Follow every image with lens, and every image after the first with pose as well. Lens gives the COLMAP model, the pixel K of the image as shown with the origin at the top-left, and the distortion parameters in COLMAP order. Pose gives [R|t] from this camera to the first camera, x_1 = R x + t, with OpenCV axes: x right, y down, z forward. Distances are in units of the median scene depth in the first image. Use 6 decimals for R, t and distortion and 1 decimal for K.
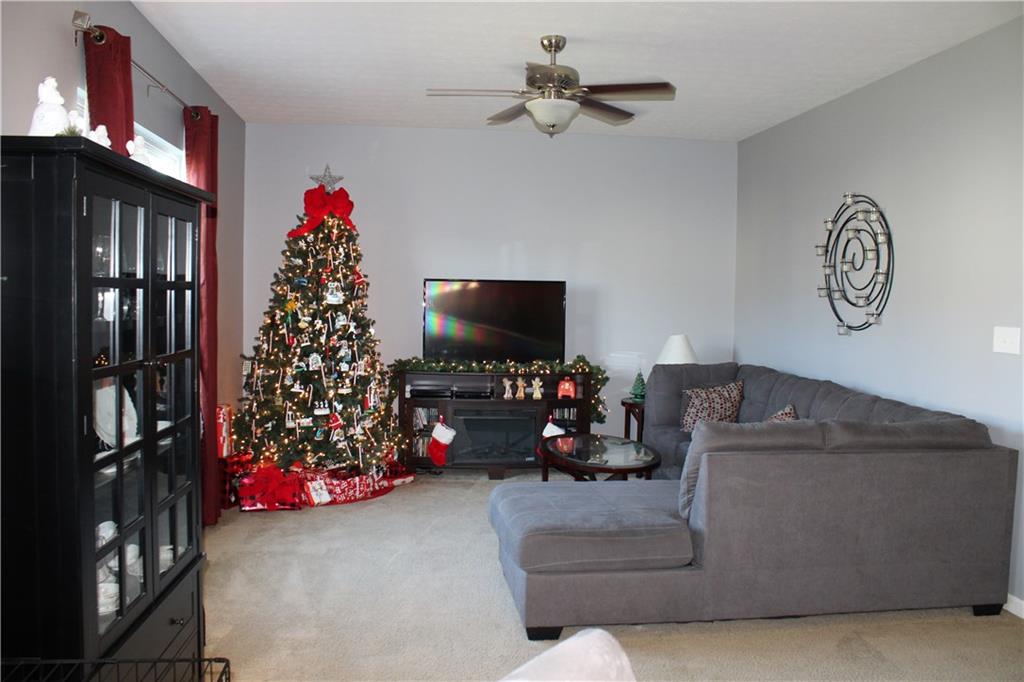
lens RADIAL K [[852.0, 0, 506.3], [0, 852.0, 328.1], [0, 0, 1]] dist [-0.169580, 0.149438]
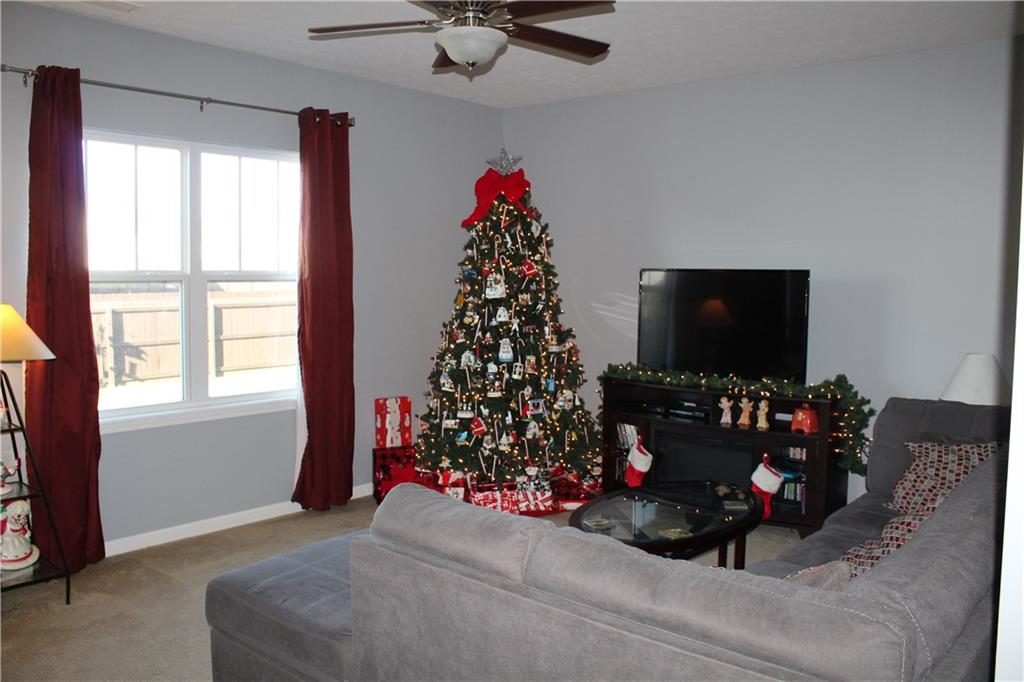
lens RADIAL K [[852.0, 0, 506.3], [0, 852.0, 328.1], [0, 0, 1]] dist [-0.169580, 0.149438]
pose [[0.676993, 0.035924, -0.735113, 0.474880], [-0.027984, 0.999342, 0.023065, -0.017591], [0.735458, 0.004957, 0.677553, 0.387077]]
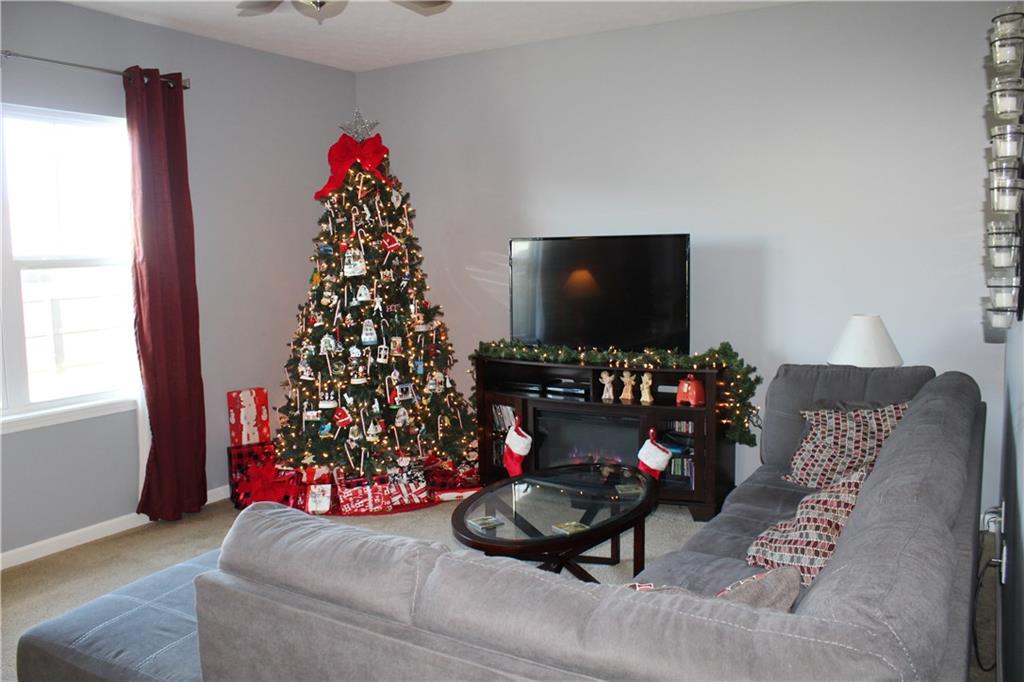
lens RADIAL K [[852.0, 0, 506.3], [0, 852.0, 328.1], [0, 0, 1]] dist [-0.169580, 0.149438]
pose [[0.789311, 0.022453, -0.613583, 0.423462], [0.009213, 0.998785, 0.048401, -0.015992], [0.613924, -0.043856, 0.788146, 0.430440]]
